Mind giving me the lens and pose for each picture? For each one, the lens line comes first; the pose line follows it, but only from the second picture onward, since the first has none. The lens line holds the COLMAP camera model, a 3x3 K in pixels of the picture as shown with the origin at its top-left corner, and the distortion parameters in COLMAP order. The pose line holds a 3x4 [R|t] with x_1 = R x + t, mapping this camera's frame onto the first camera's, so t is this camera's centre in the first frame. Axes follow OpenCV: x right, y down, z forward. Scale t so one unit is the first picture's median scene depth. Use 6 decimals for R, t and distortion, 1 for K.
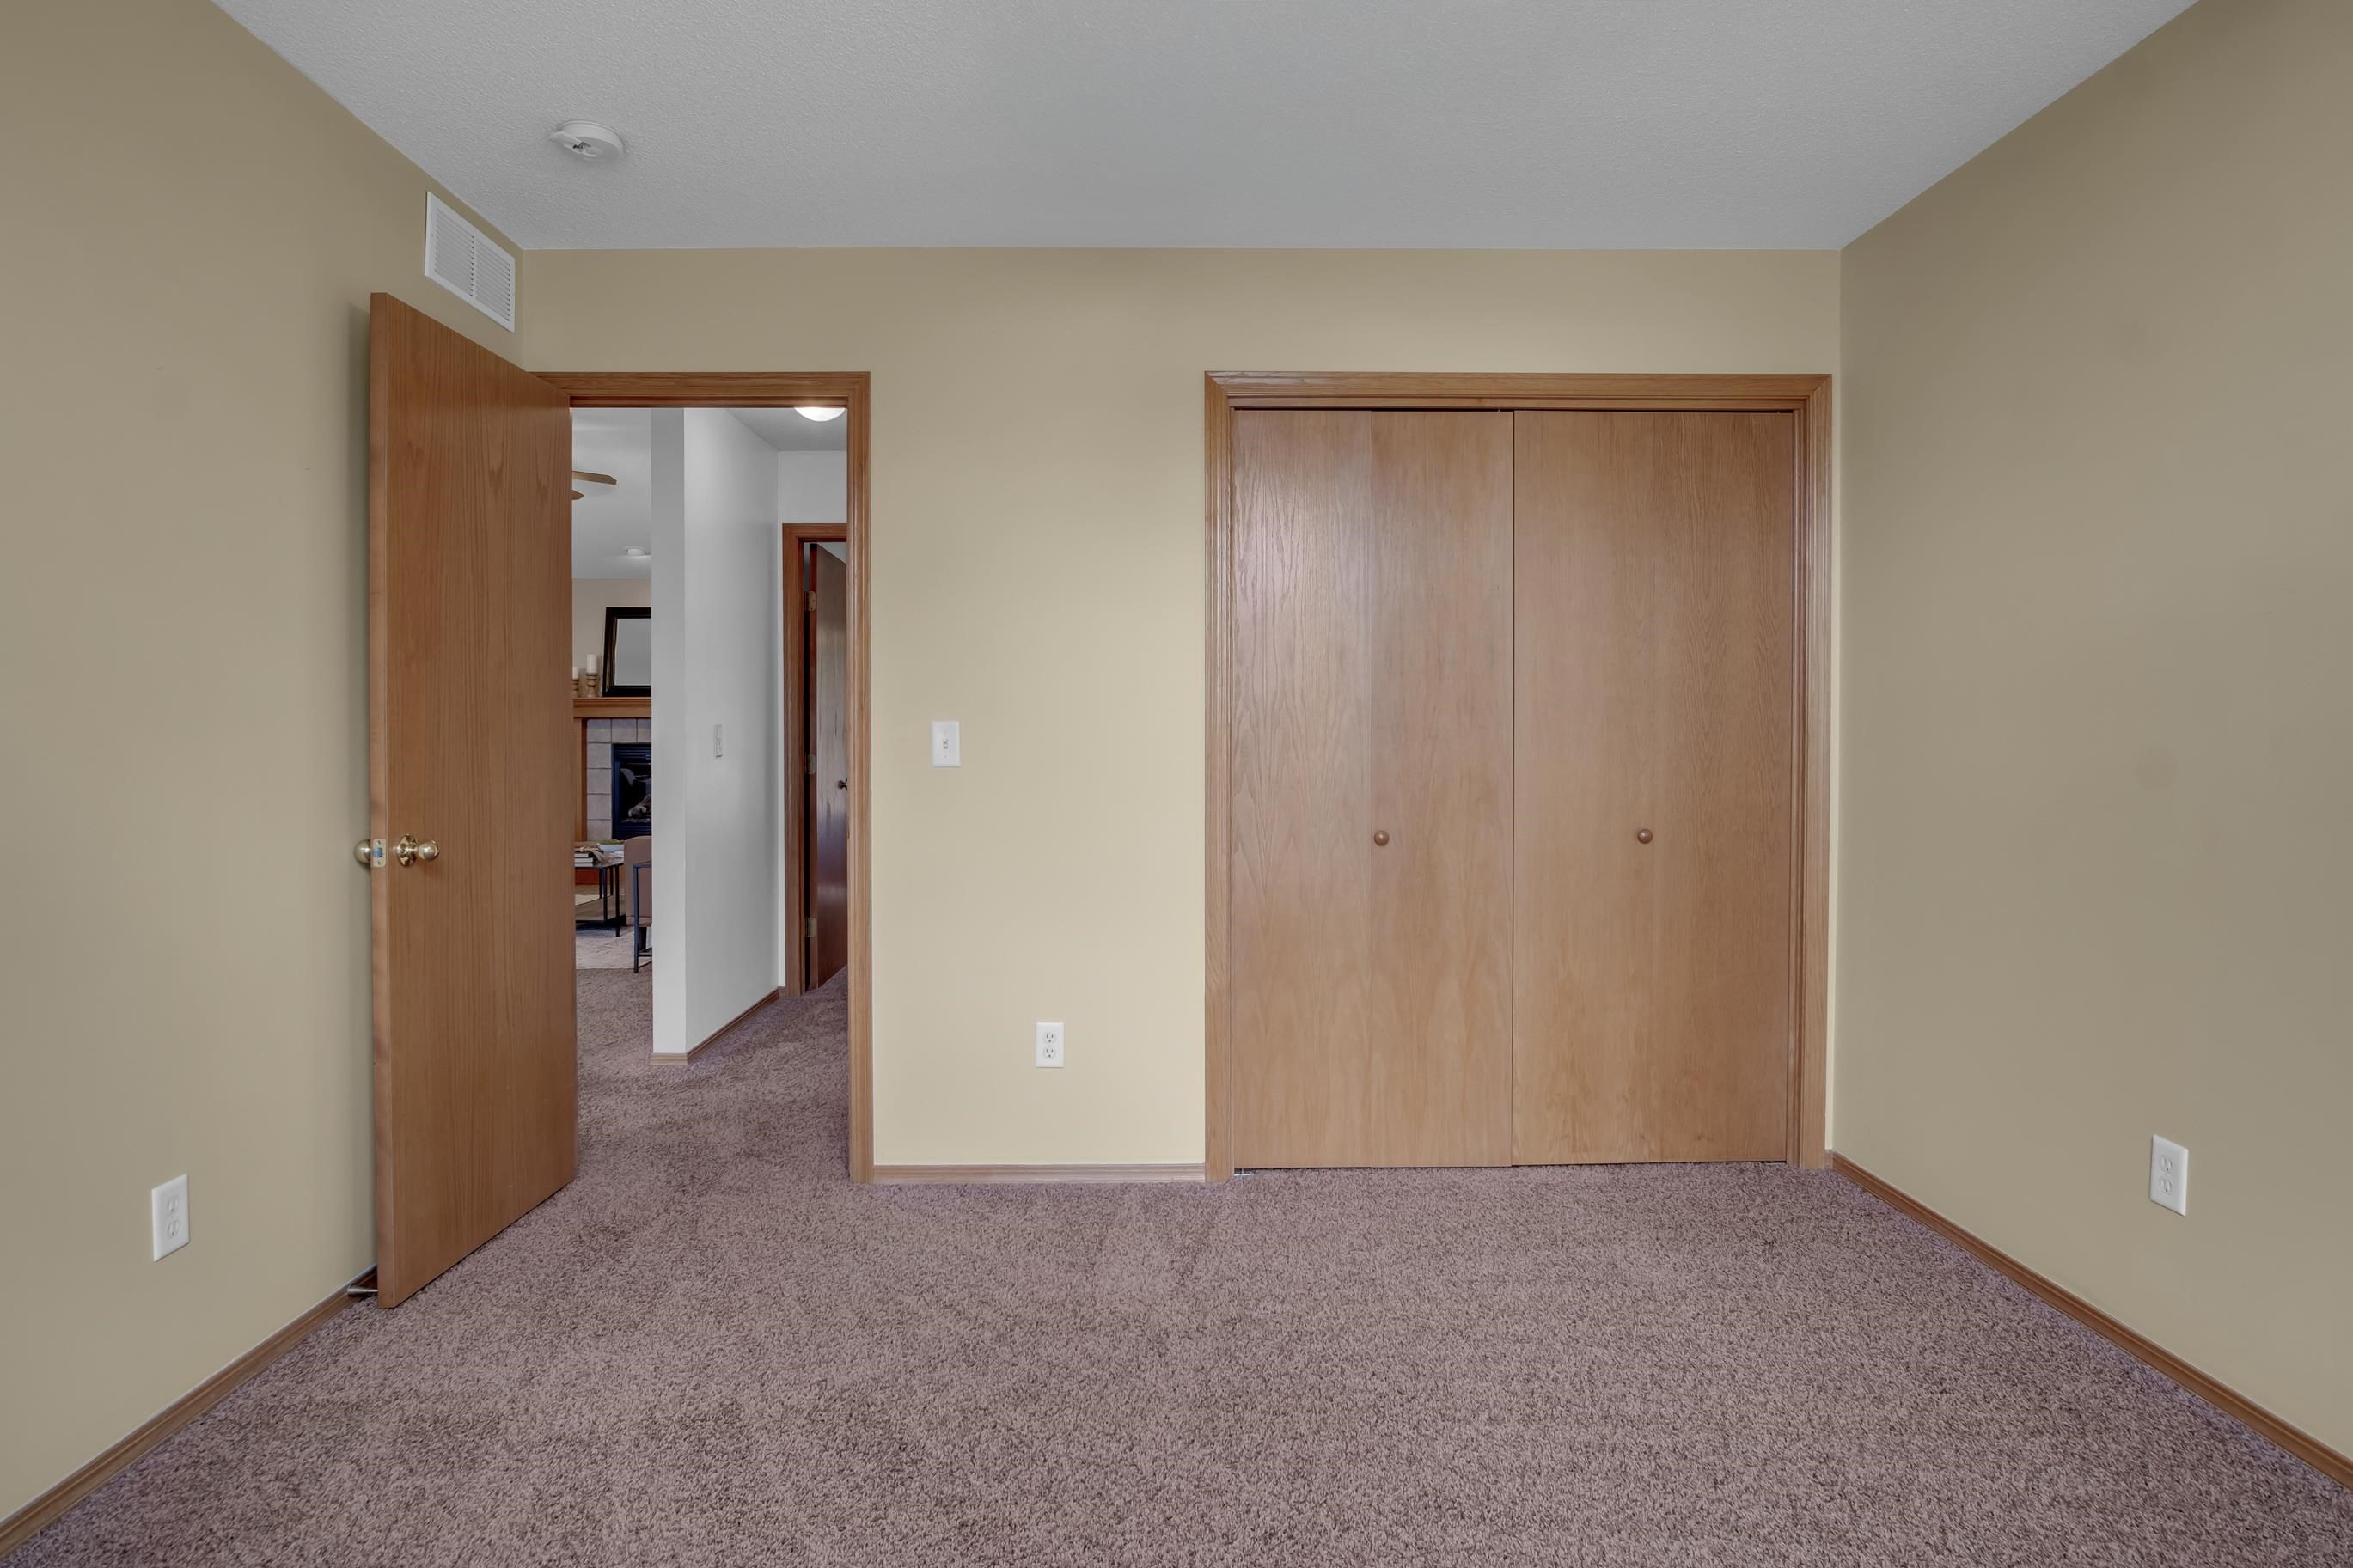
lens RADIAL K [[1314.8, 0, 1174.5], [0, 1314.8, 761.7], [0, 0, 1]] dist [-0.022482, 0.002924]
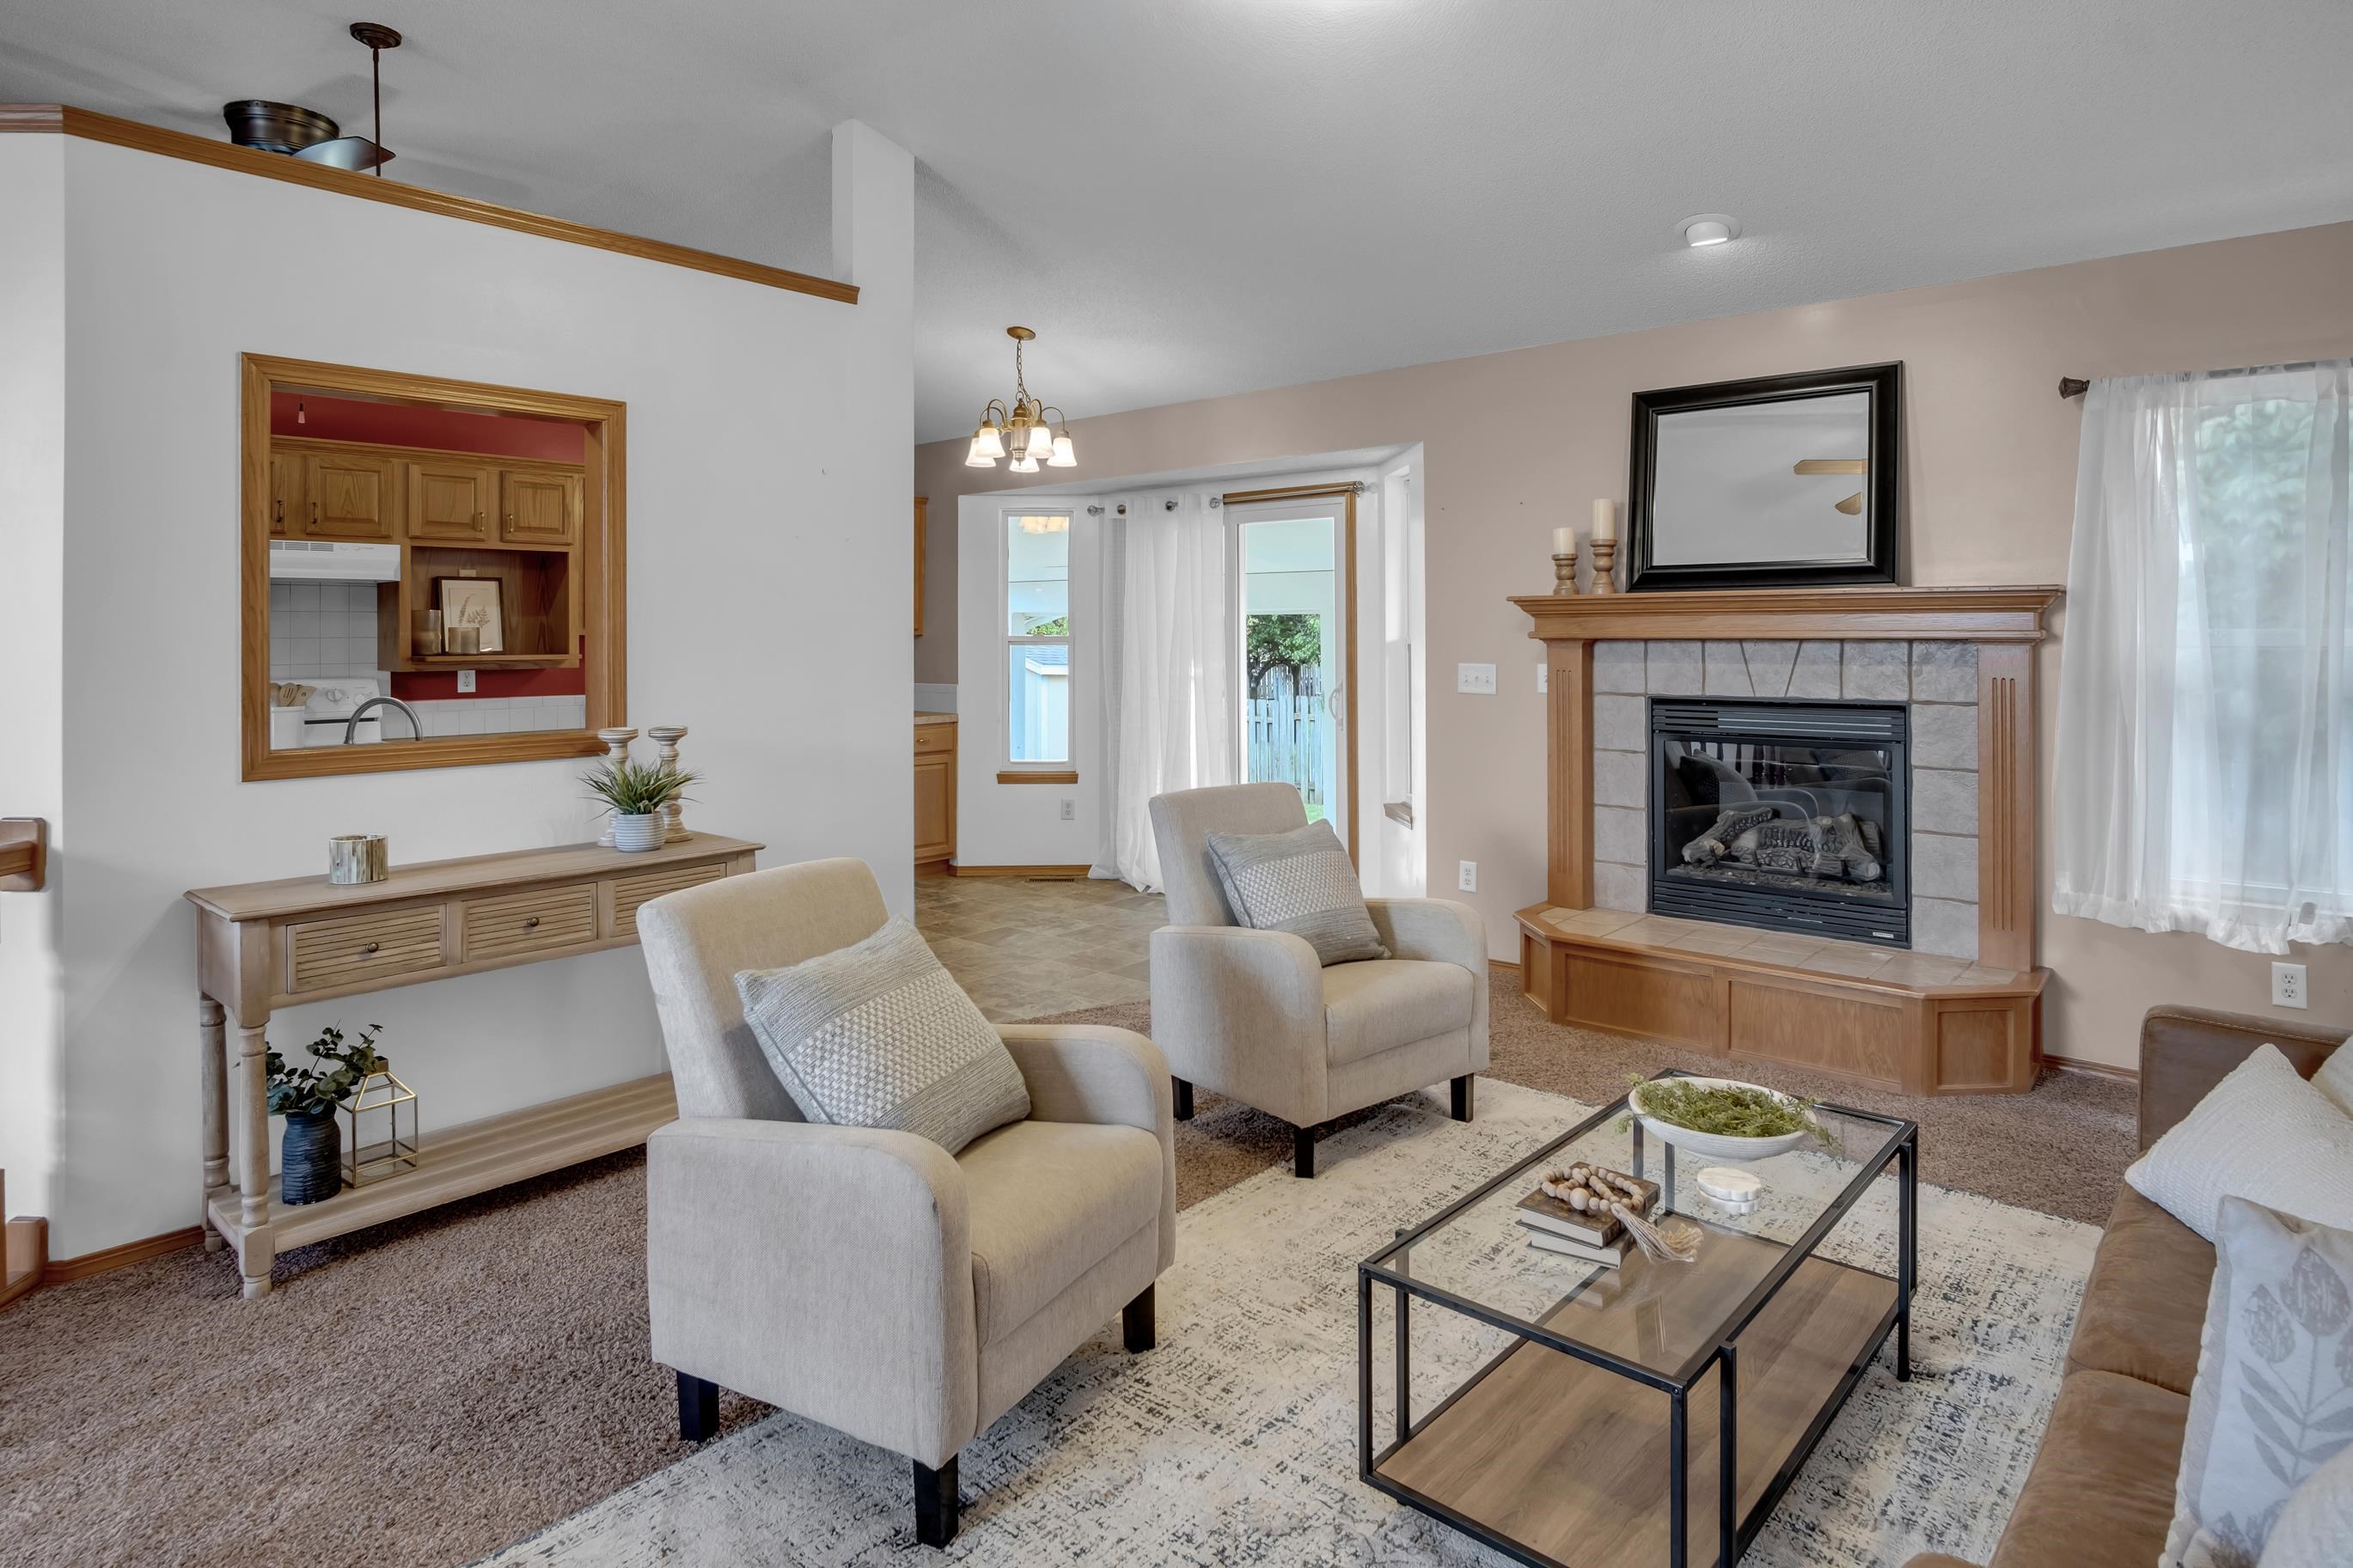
lens RADIAL K [[1314.8, 0, 1168.3], [0, 1314.8, 631.1], [0, 0, 1]] dist [-0.022482, 0.002924]
pose [[0.740485, -0.007936, -0.672026, -0.250502], [-0.006064, 0.999811, -0.018489, -0.026943], [0.672046, 0.017766, 0.740296, 0.560525]]
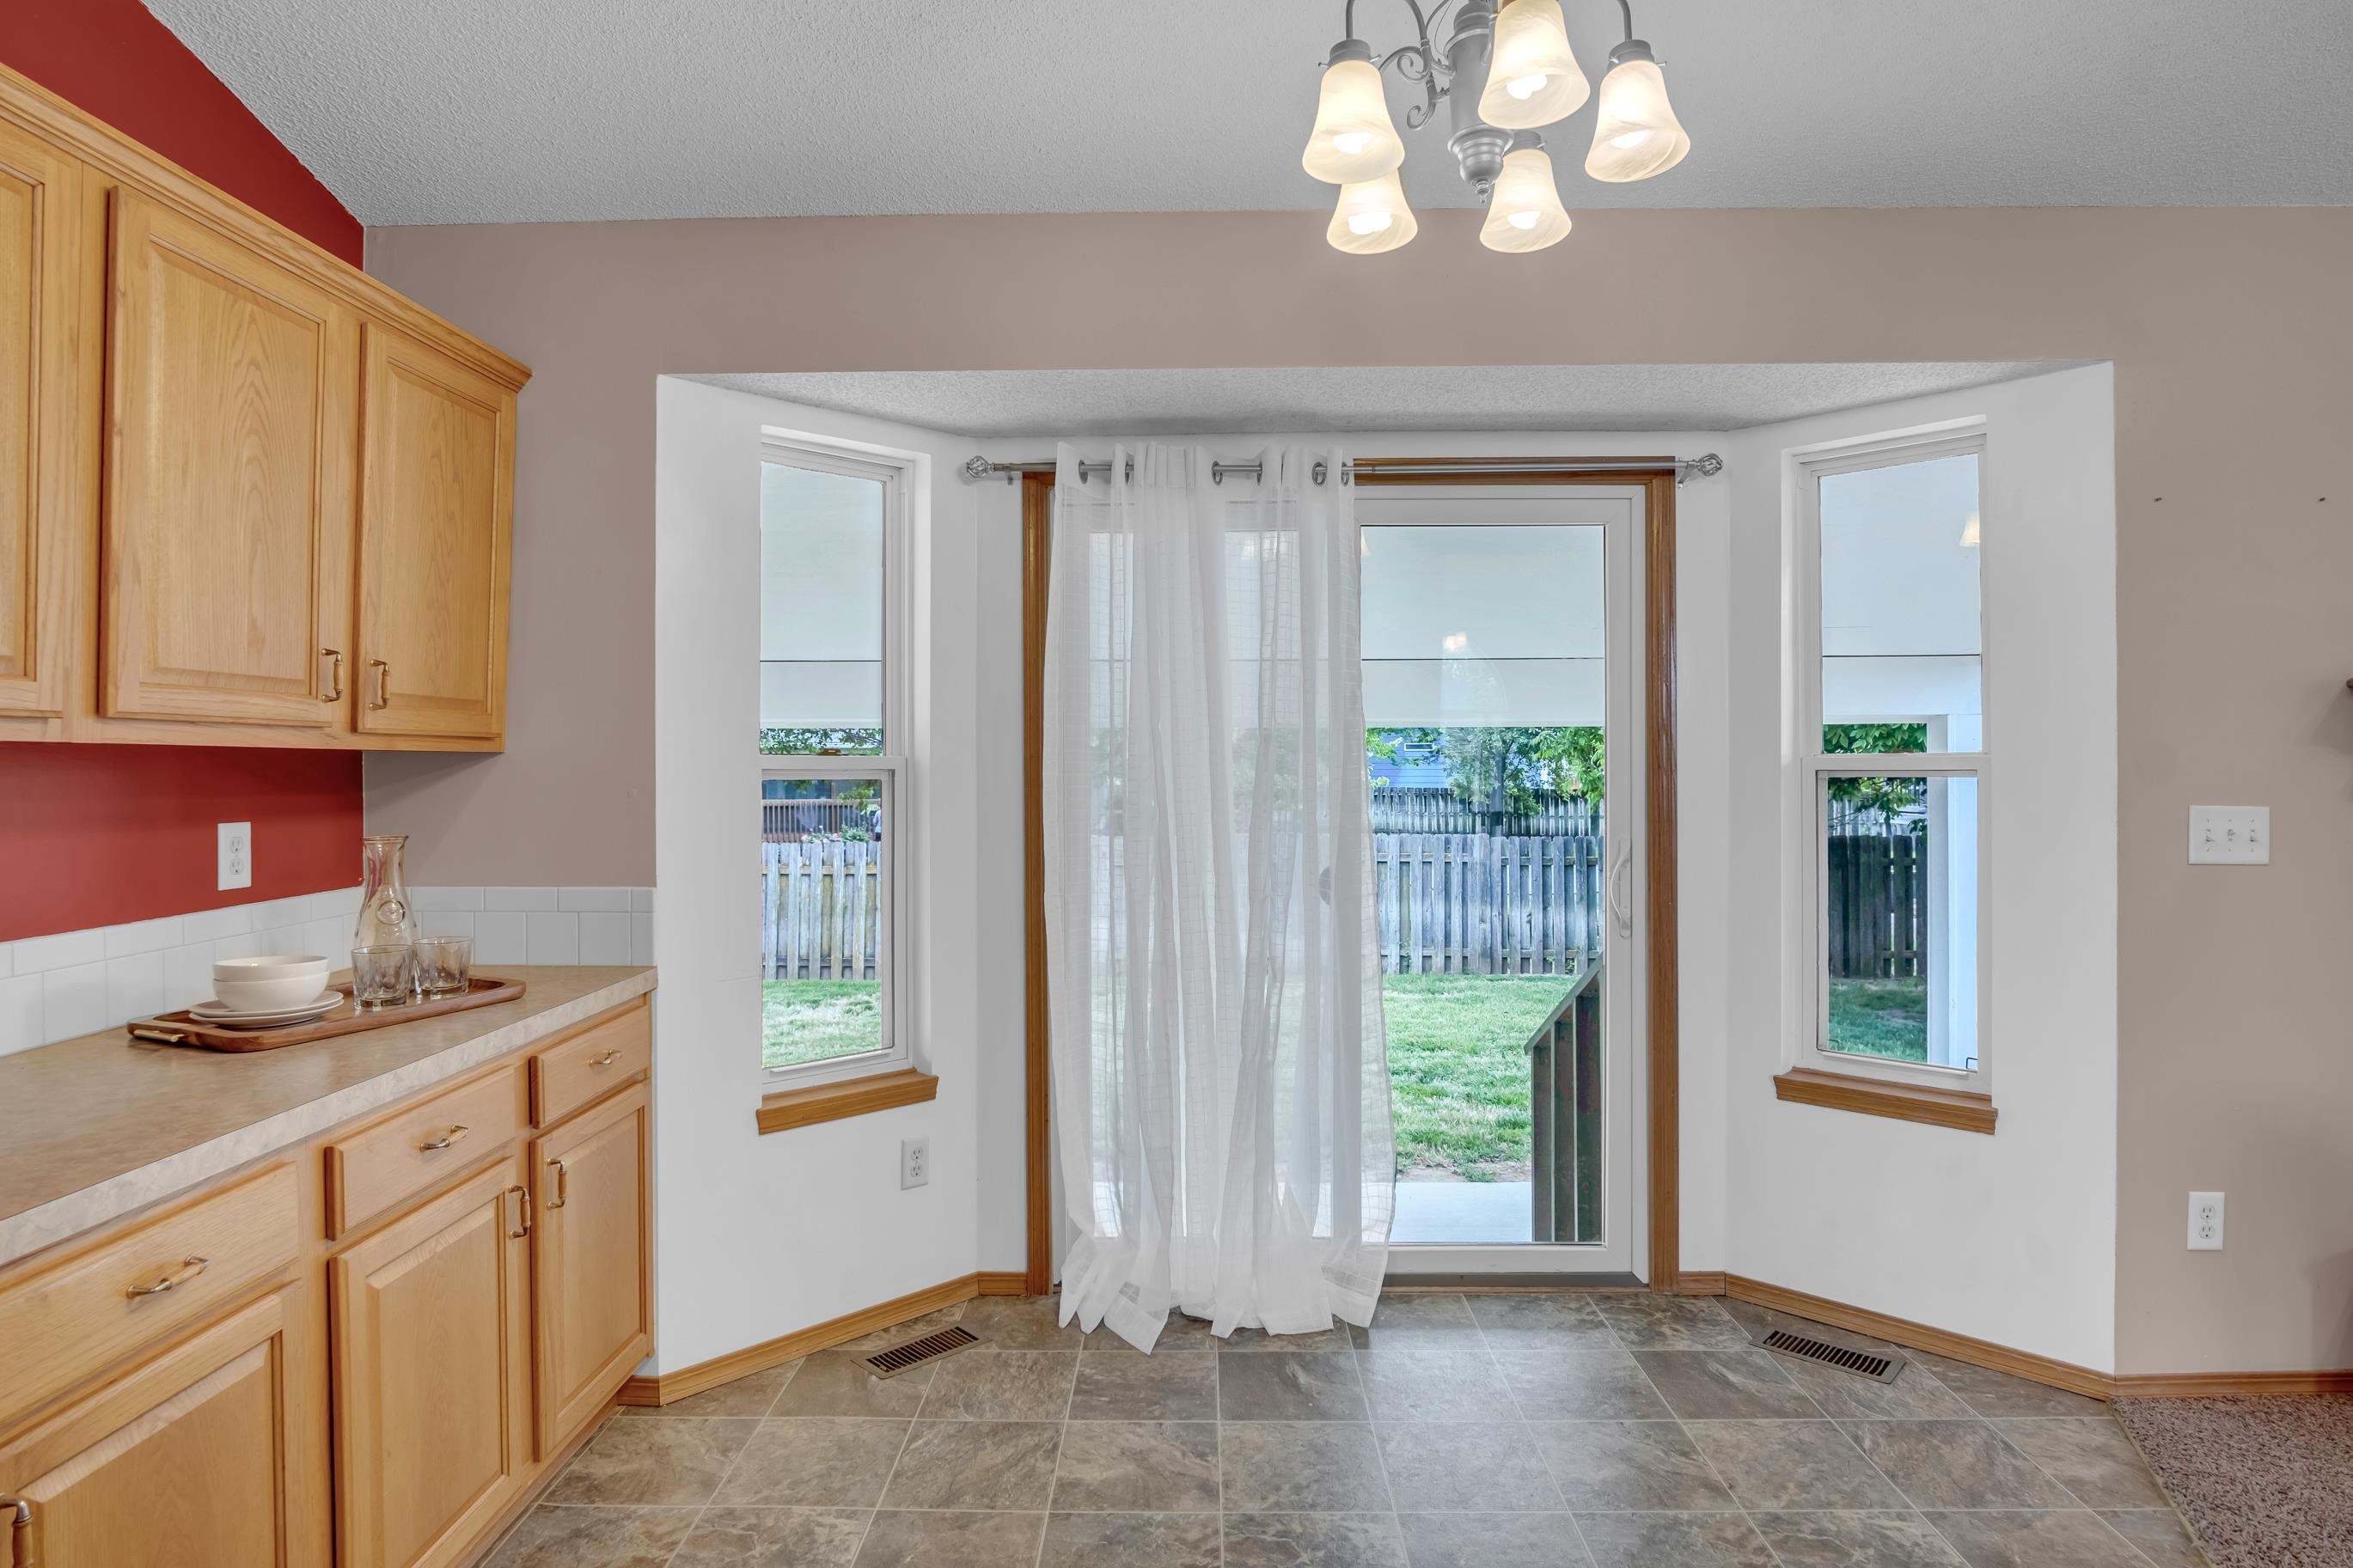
lens RADIAL K [[1254.2, 0, 1178.7], [0, 1254.2, 773.8], [0, 0, 1]] dist [-0.011282, -0.000377]
pose [[0.999589, -0.007087, -0.027784, -0.692131], [0.006758, 0.999906, -0.011938, -0.029043], [0.027866, 0.011745, 0.999543, 0.759854]]
